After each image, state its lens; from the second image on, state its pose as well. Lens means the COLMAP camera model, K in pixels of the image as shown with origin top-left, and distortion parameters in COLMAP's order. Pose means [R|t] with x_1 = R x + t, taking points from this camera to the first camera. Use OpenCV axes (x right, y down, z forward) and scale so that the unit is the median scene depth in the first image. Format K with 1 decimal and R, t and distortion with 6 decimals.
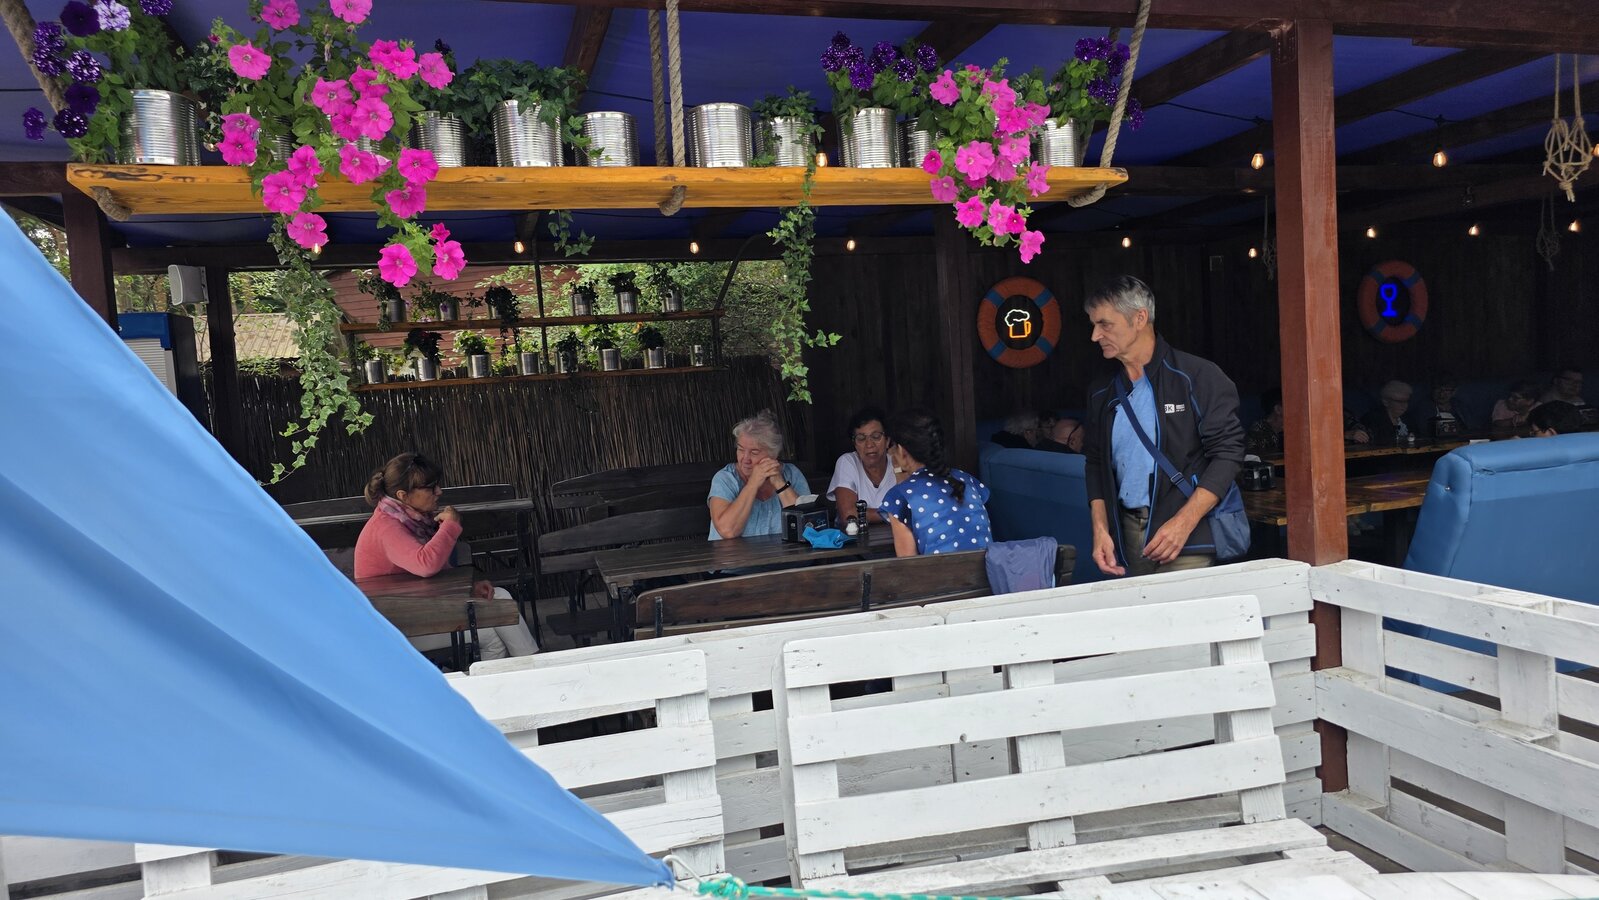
lens RADIAL K [[1078.6, 0, 807.5], [0, 1078.6, 458.5], [0, 0, 1]] dist [0.057087, -0.044613]
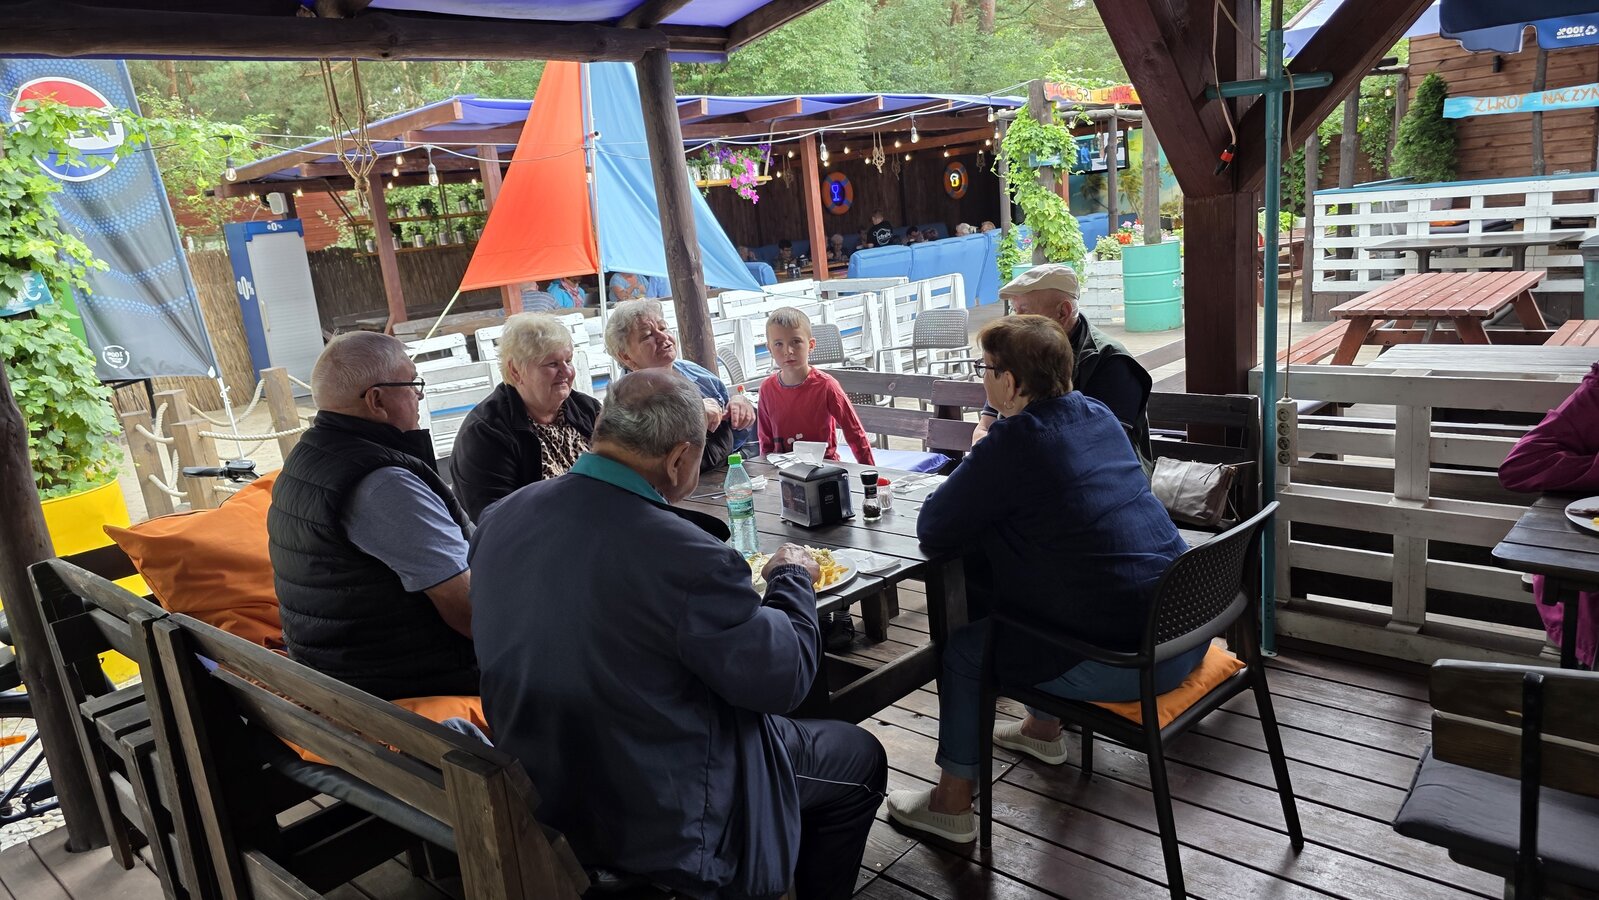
lens RADIAL K [[1078.6, 0, 807.5], [0, 1078.6, 458.5], [0, 0, 1]] dist [0.057087, -0.044613]
pose [[0.897774, -0.125542, 0.422186, -0.499896], [0.075209, 0.988136, 0.133904, 0.081372], [-0.433988, -0.088463, 0.896565, -0.965933]]
